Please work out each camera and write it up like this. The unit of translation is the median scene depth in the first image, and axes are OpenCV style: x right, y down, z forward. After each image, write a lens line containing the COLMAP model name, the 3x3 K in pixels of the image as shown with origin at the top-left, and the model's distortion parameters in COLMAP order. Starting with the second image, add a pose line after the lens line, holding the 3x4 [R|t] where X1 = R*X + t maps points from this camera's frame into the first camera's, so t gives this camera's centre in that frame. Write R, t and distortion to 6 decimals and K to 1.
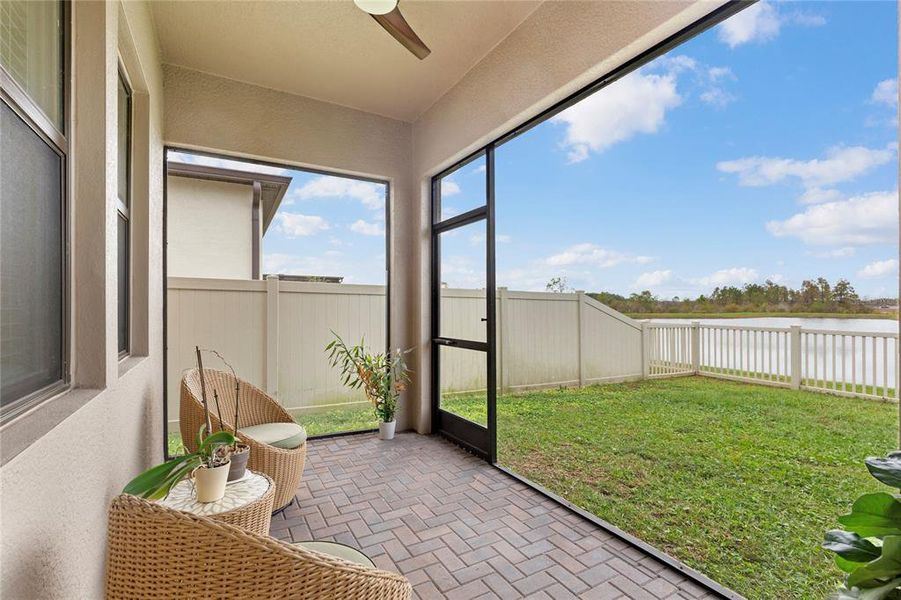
lens RADIAL K [[405.5, 0, 447.6], [0, 405.5, 303.9], [0, 0, 1]] dist [0.007892, -0.000624]
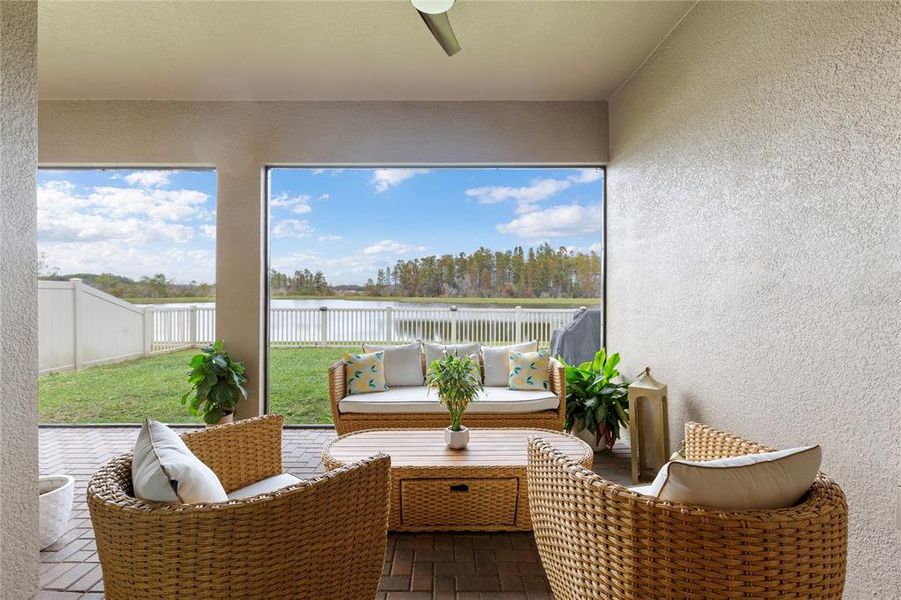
lens RADIAL K [[425.8, 0, 452.5], [0, 425.8, 290.5], [0, 0, 1]] dist [0.011603, 0.000037]
pose [[0.499969, 0.001575, 0.866042, -0.142966], [-0.008685, 0.999957, 0.003196, -0.015018], [-0.866000, -0.009119, 0.499962, -0.383134]]
